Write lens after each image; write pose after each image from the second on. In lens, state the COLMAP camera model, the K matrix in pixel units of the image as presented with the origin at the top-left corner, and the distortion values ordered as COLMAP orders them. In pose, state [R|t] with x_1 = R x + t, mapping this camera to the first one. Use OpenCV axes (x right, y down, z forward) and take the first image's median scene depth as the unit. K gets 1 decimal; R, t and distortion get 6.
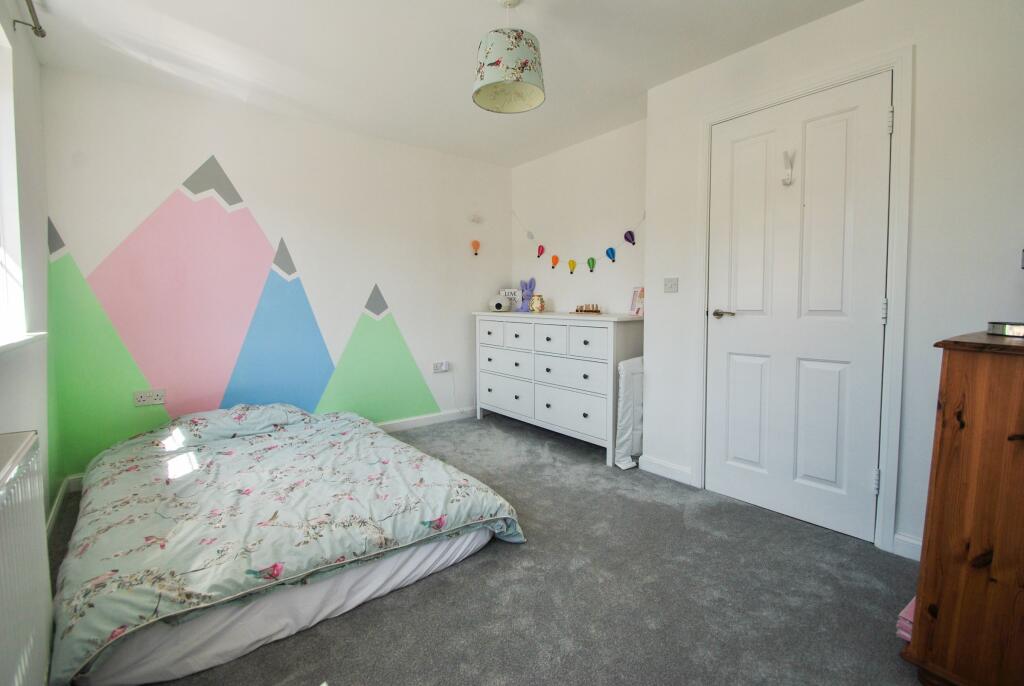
lens RADIAL K [[466.1, 0, 501.1], [0, 466.1, 328.4], [0, 0, 1]] dist [0.009338, -0.015230]
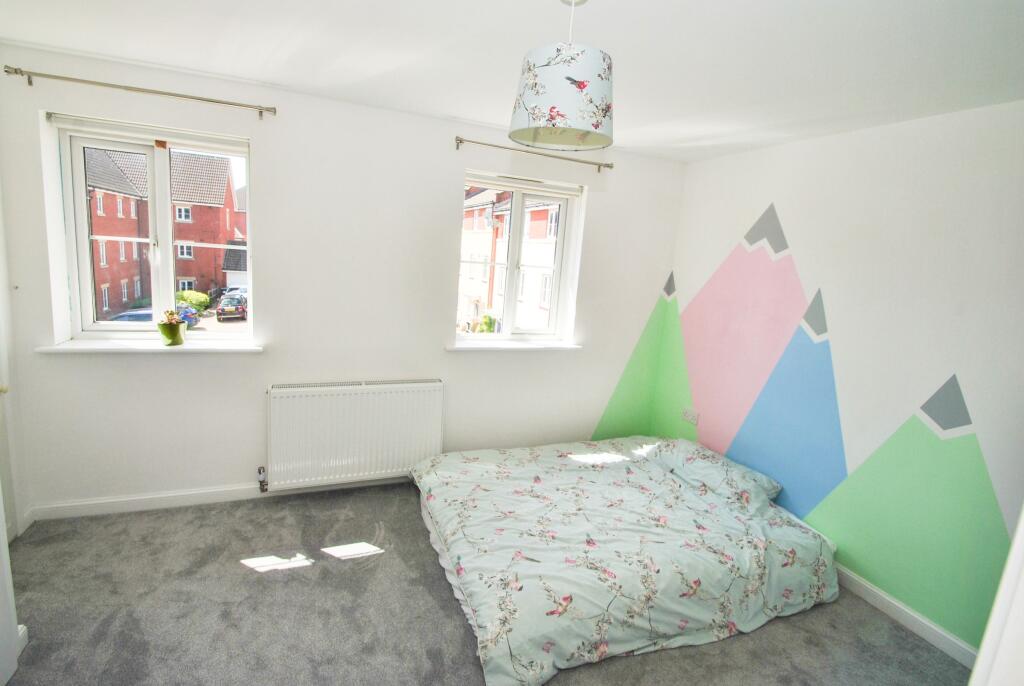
lens RADIAL K [[466.1, 0, 501.1], [0, 466.1, 328.4], [0, 0, 1]] dist [0.009338, -0.015230]
pose [[-0.286066, 0.133129, -0.948917, 0.500771], [-0.129338, 0.975874, 0.175902, -0.219241], [0.949441, 0.173050, -0.261945, 0.778156]]
